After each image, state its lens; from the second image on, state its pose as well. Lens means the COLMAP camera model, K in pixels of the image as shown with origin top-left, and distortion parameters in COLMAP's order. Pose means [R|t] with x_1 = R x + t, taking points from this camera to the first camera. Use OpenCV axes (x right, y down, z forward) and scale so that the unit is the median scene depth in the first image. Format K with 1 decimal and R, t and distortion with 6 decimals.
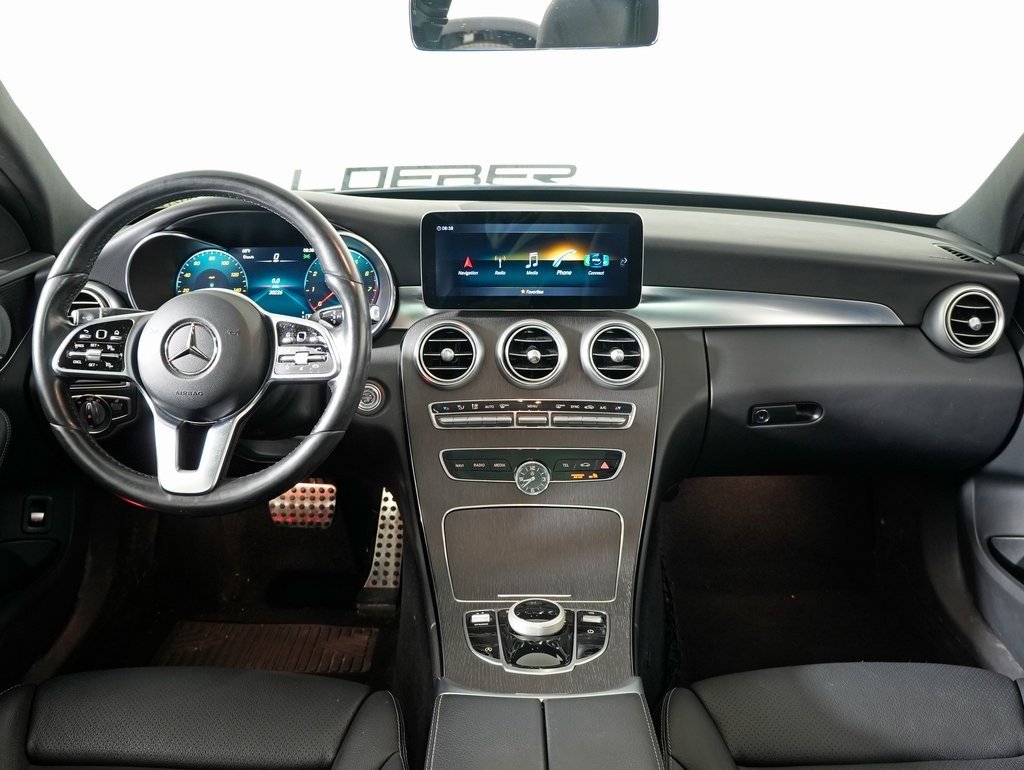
lens RADIAL K [[900.4, 0, 492.1], [0, 900.4, 392.9], [0, 0, 1]] dist [-0.155837, 0.057341]
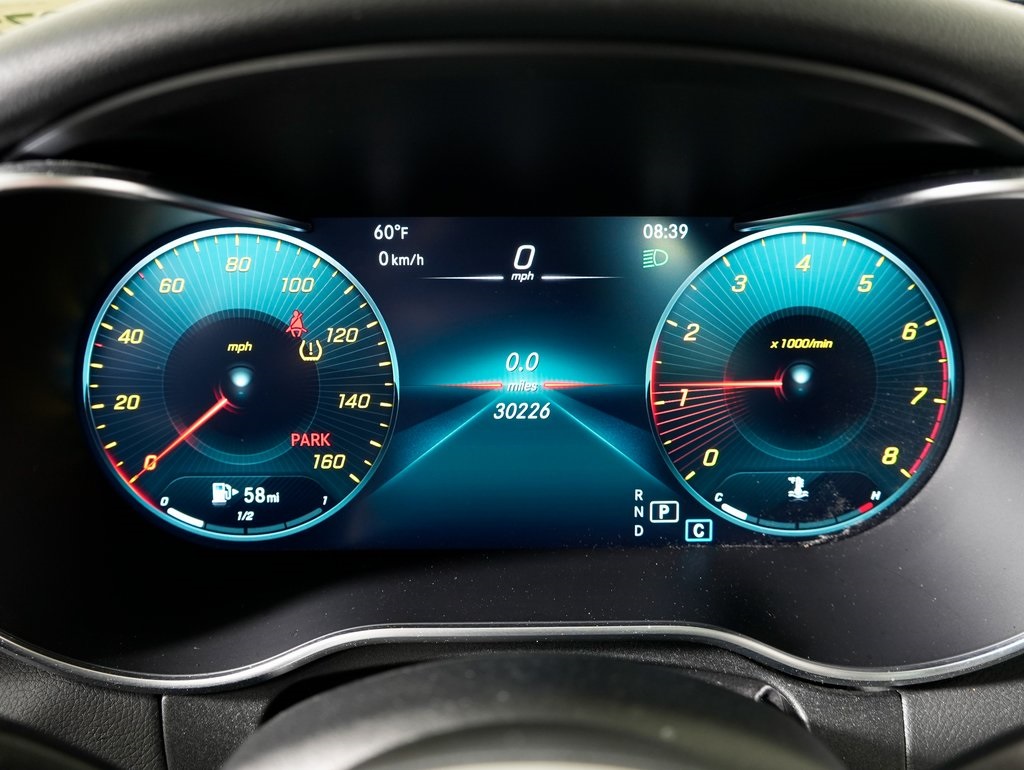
lens RADIAL K [[1001.2, 0, 515.1], [0, 1001.2, 383.6], [0, 0, 1]] dist [-0.042714, 0.000000]
pose [[0.999450, -0.010304, 0.031511, -0.283181], [0.009672, 0.999750, 0.020153, -0.140381], [-0.031711, -0.019837, 0.999300, 0.824010]]
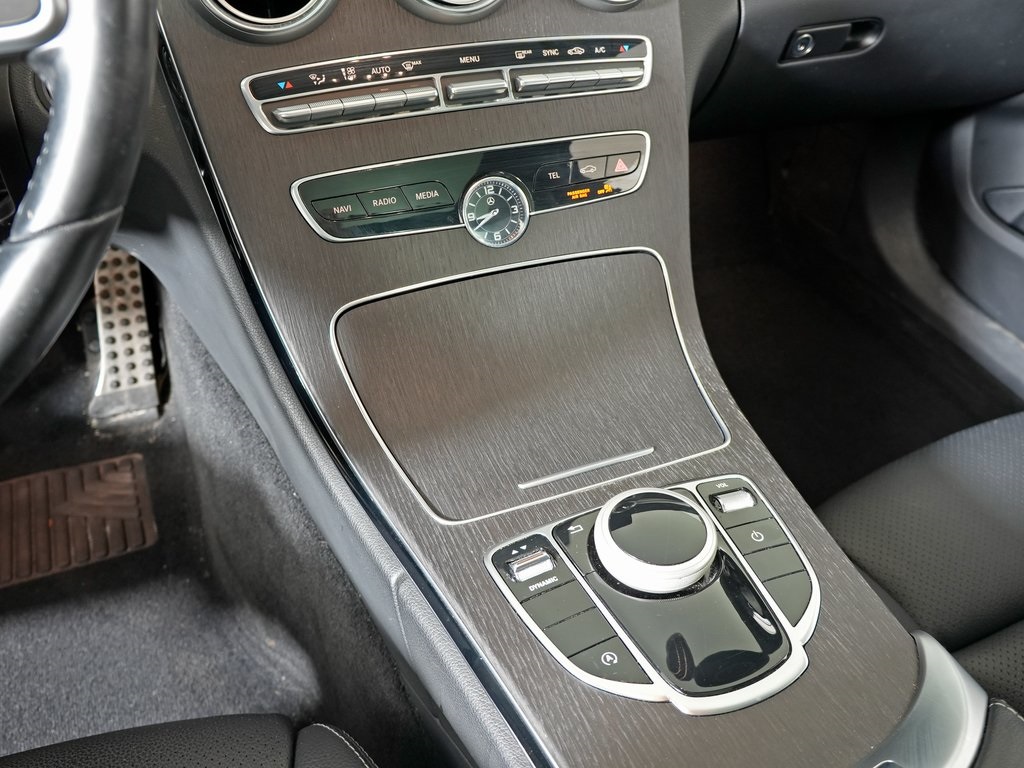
lens RADIAL K [[900.4, 0, 500.5], [0, 900.4, 378.0], [0, 0, 1]] dist [-0.155837, 0.057341]
pose [[0.914283, -0.220283, 0.339944, -0.135319], [0.077351, 0.918709, 0.387286, -0.009761], [-0.397622, -0.327794, 0.856999, 0.546837]]
